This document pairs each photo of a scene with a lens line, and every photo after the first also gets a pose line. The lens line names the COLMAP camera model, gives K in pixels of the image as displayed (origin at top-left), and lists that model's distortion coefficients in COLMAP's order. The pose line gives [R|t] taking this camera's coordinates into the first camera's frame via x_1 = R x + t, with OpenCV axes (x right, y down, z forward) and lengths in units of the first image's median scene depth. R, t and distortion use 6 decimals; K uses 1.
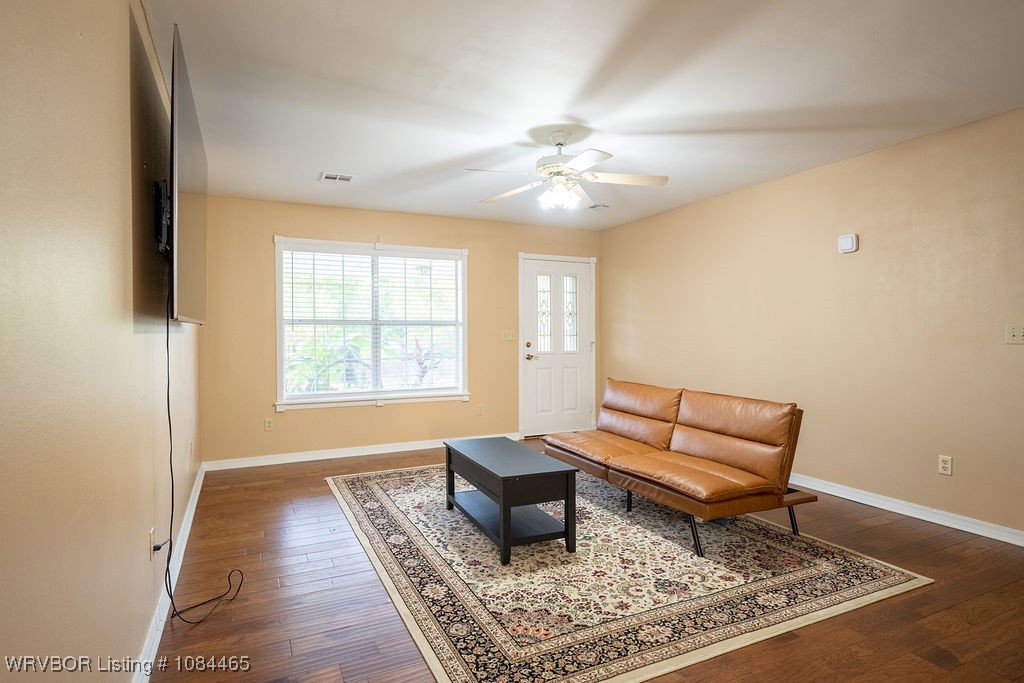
lens RADIAL K [[561.0, 0, 520.2], [0, 561.0, 339.1], [0, 0, 1]] dist [-0.000954, -0.000206]
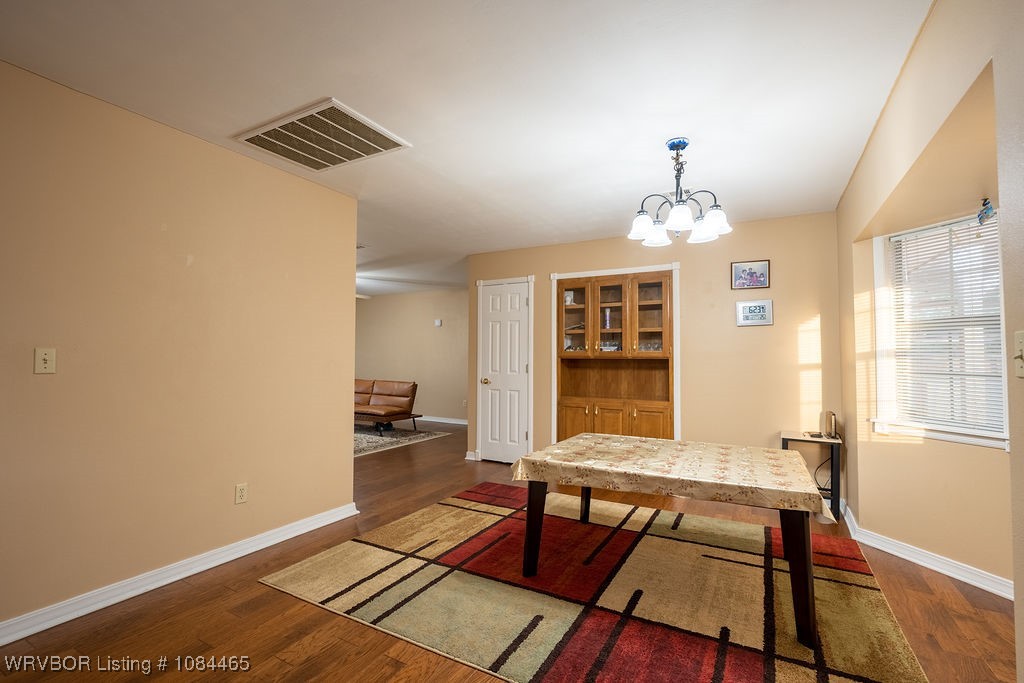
lens RADIAL K [[450.1, 0, 510.0], [0, 450.1, 349.8], [0, 0, 1]] dist [-0.001864, 0.000049]
pose [[0.827151, 0.014270, 0.561799, -0.387497], [0.000121, 0.999673, -0.025571, 0.008102], [-0.561980, 0.021219, 0.826878, -1.137654]]
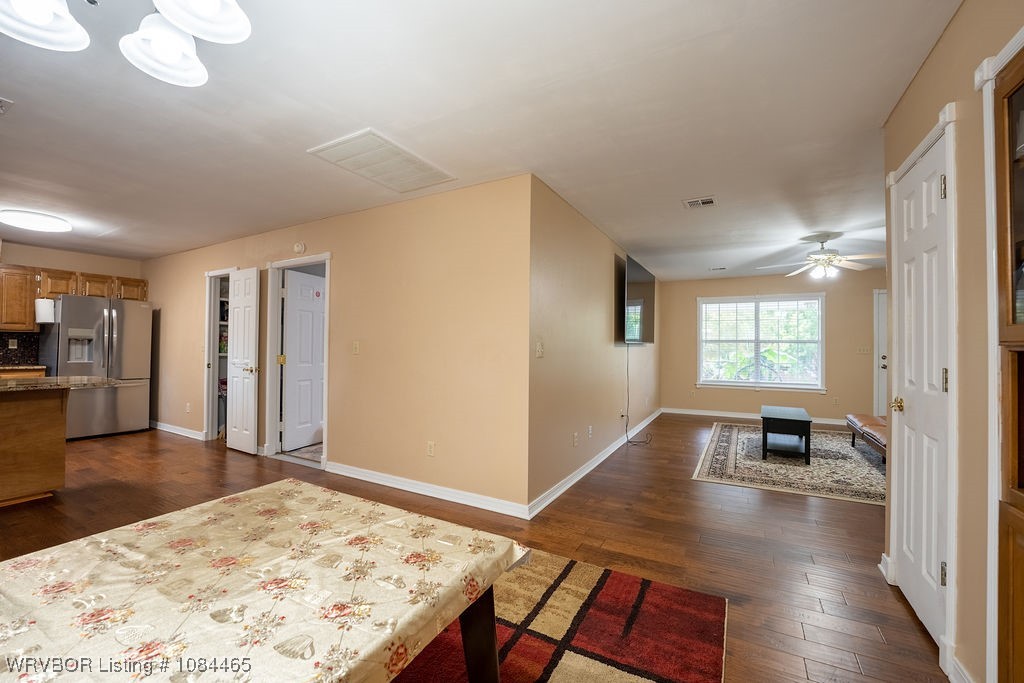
lens RADIAL K [[418.7, 0, 504.1], [0, 418.7, 344.3], [0, 0, 1]] dist [0.000305, -0.000072]
pose [[0.564783, 0.002658, -0.825235, 0.629425], [-0.014995, 0.999863, -0.007042, -0.001229], [0.825103, 0.016352, 0.564746, -0.604769]]
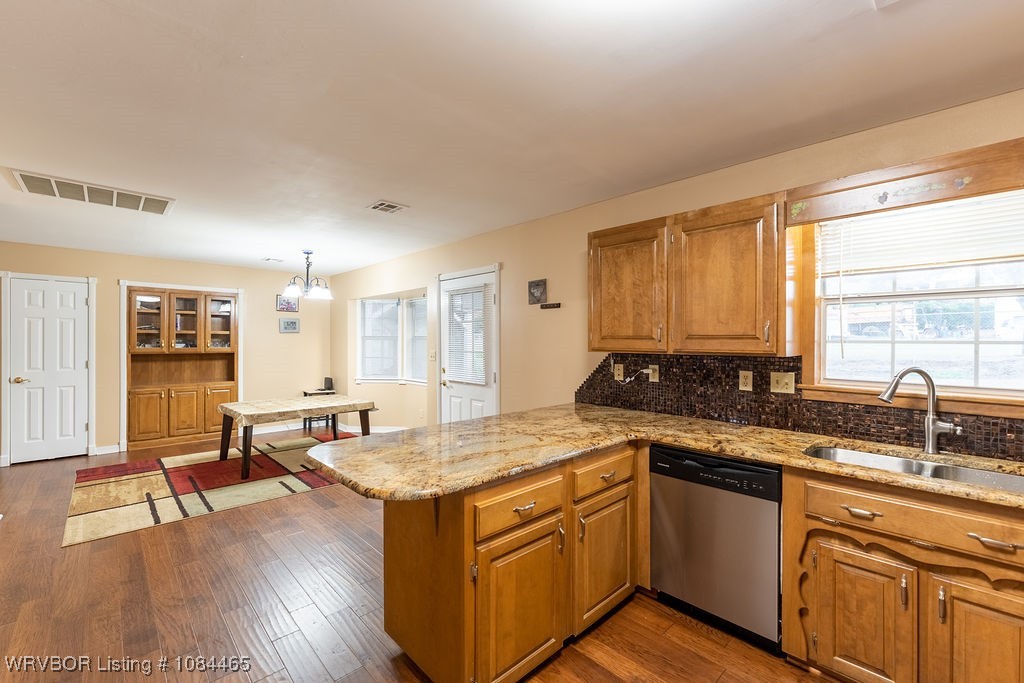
lens RADIAL K [[450.1, 0, 516.5], [0, 450.1, 343.2], [0, 0, 1]] dist [-0.001864, 0.000049]
pose [[-0.296186, -0.007362, 0.955102, -1.544902], [0.001218, 0.999967, 0.008085, -0.058245], [-0.955130, 0.003558, -0.296167, -0.891397]]
